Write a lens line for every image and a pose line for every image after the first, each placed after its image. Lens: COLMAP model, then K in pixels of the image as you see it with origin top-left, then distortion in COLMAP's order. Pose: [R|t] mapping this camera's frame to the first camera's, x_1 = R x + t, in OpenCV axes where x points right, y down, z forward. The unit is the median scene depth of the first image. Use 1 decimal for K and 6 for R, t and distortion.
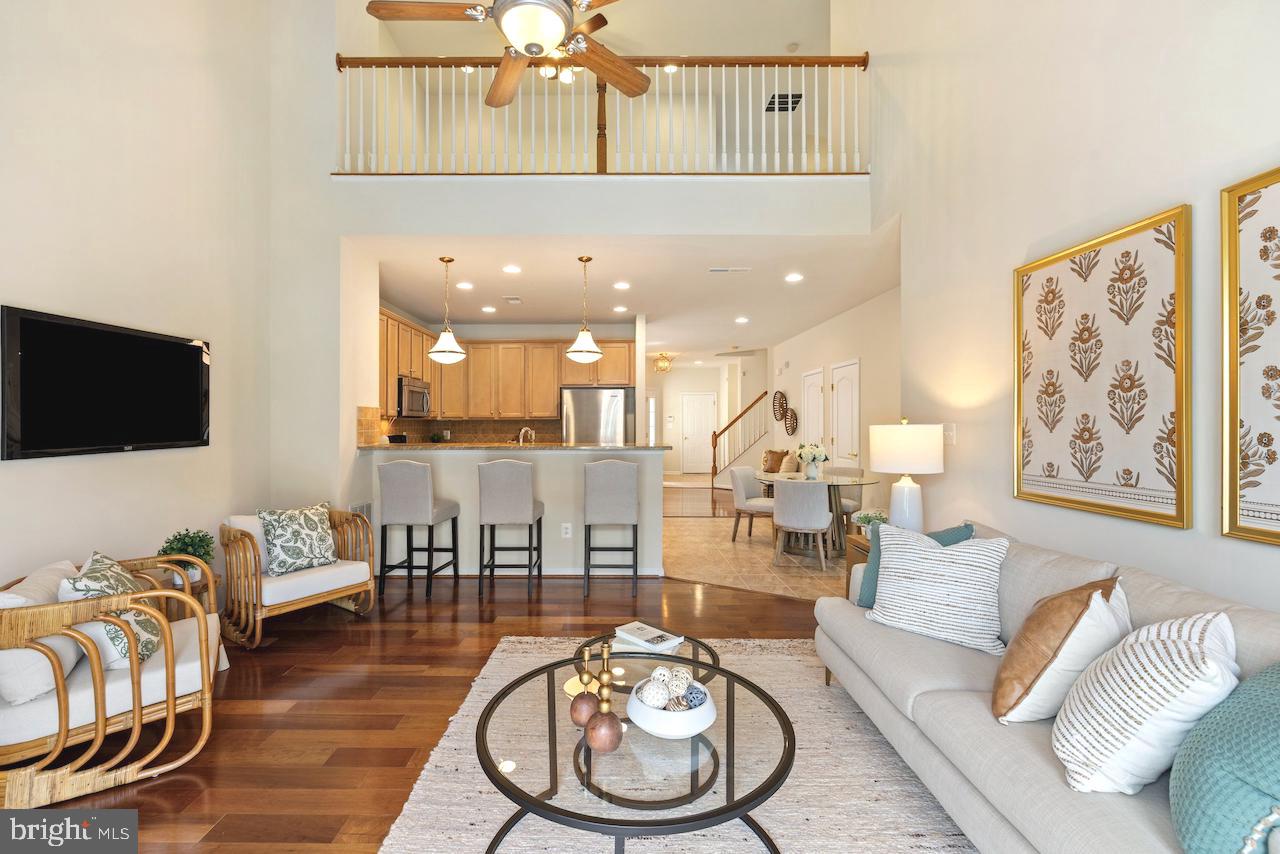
lens RADIAL K [[551.6, 0, 629.4], [0, 551.6, 423.2], [0, 0, 1]] dist [0.003073, -0.001598]
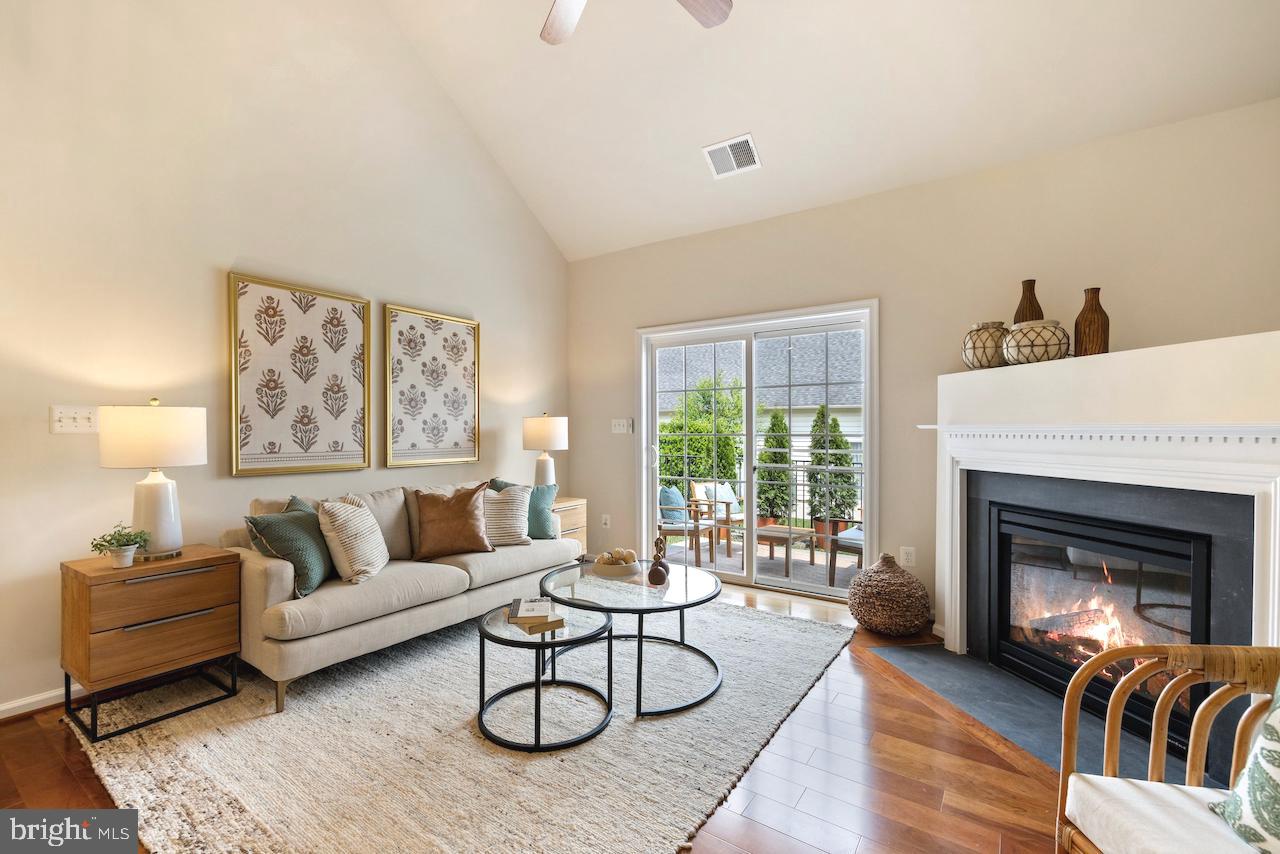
lens RADIAL K [[551.6, 0, 598.0], [0, 551.6, 427.2], [0, 0, 1]] dist [0.003073, -0.001598]
pose [[-0.775772, 0.004781, 0.630995, -0.477666], [-0.002162, 0.999945, -0.010235, 0.037089], [-0.631009, -0.009304, -0.775719, 1.153885]]
